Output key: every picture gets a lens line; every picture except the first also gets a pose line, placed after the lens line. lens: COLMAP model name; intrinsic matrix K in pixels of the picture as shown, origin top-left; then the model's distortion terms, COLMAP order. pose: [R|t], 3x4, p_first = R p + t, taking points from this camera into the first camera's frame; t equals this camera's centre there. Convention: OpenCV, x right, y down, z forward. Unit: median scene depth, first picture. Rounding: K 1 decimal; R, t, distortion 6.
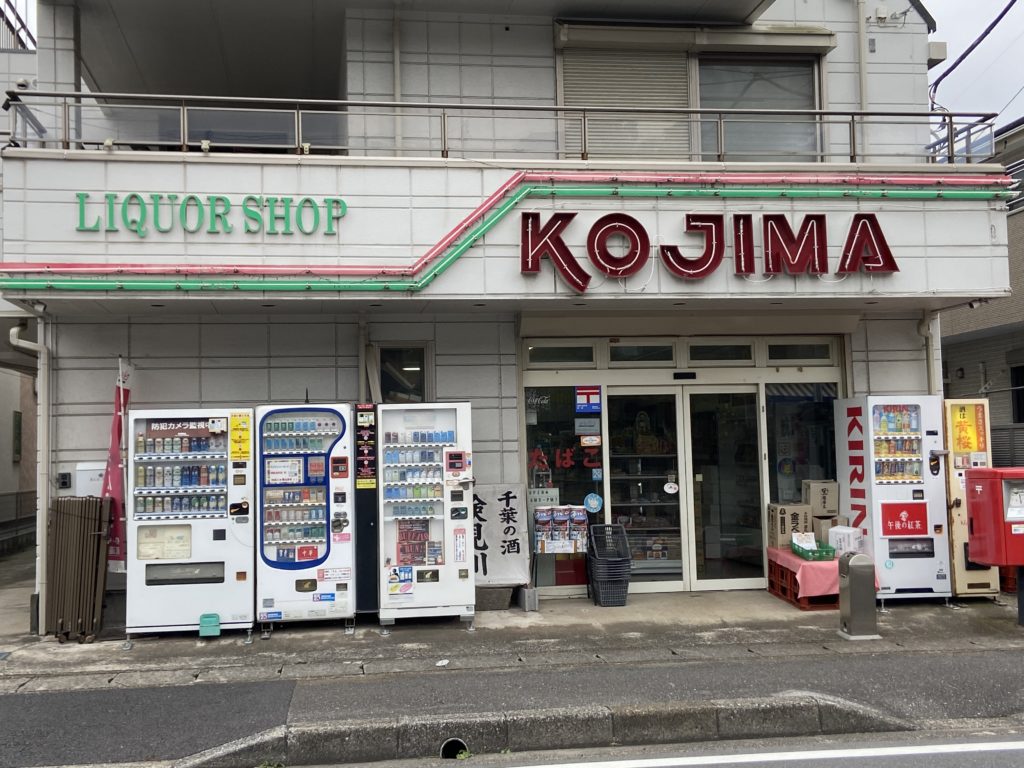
lens RADIAL K [[1223.1, 0, 512.0], [0, 1223.1, 384.0], [0, 0, 1]] dist [0.126694, -0.001471]
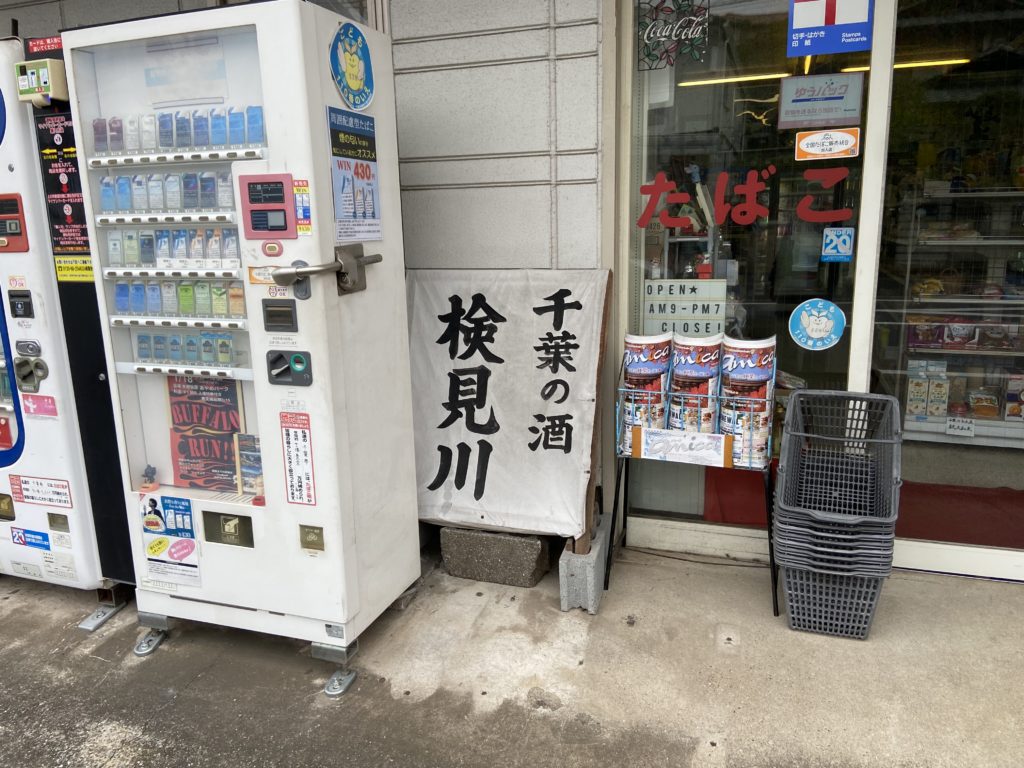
lens RADIAL K [[758.2, 0, 512.0], [0, 758.2, 384.0], [0, 0, 1]] dist [0.053523, -0.007024]
pose [[0.874587, 0.101827, -0.474056, 0.107855], [0.034133, 0.962344, 0.269683, 0.056012], [0.483666, -0.252042, 0.838178, 0.853379]]
